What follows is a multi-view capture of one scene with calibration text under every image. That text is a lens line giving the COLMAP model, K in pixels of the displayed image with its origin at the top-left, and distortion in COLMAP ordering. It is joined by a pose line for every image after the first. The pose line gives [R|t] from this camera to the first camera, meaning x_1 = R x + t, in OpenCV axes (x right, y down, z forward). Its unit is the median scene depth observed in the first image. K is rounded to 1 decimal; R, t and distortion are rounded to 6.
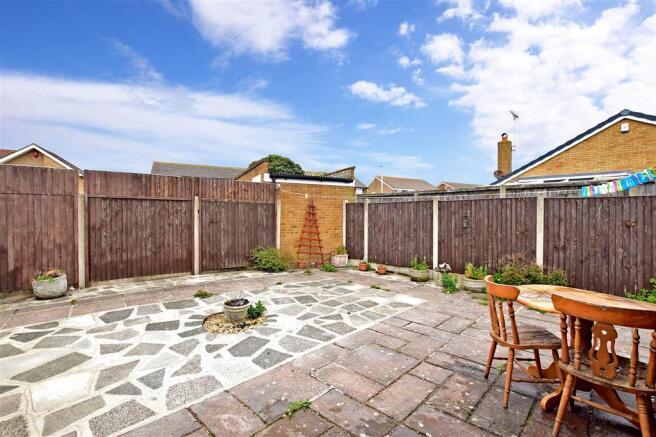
lens RADIAL K [[295.2, 0, 332.0], [0, 295.2, 216.3], [0, 0, 1]] dist [-0.029625, 0.002483]
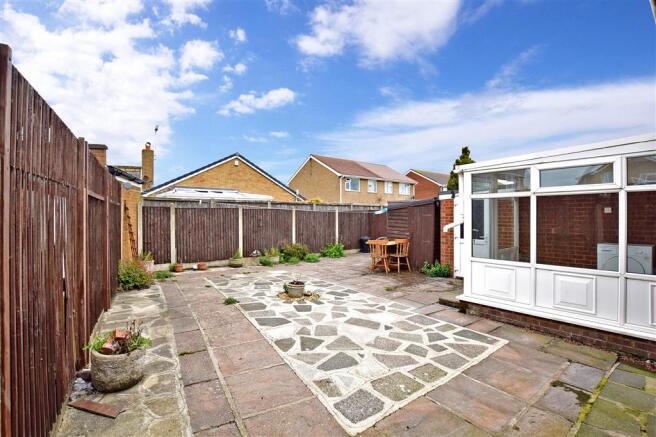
lens RADIAL K [[295.2, 0, 329.9], [0, 295.2, 214.9], [0, 0, 1]] dist [-0.029625, 0.002483]
pose [[0.157471, -0.000251, 0.987524, -1.117937], [0.001024, 0.999999, 0.000090, -0.024323], [-0.987523, 0.000997, 0.157471, 0.404910]]
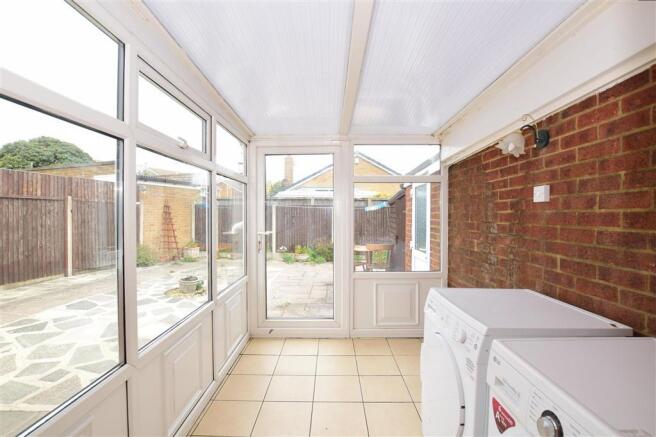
lens RADIAL K [[295.2, 0, 332.1], [0, 295.2, 217.4], [0, 0, 1]] dist [-0.029625, 0.002483]
pose [[0.729968, -0.005962, 0.683455, -0.510592], [-0.005800, 0.999872, 0.014917, -0.016688], [-0.683457, -0.014853, 0.729840, -0.315972]]
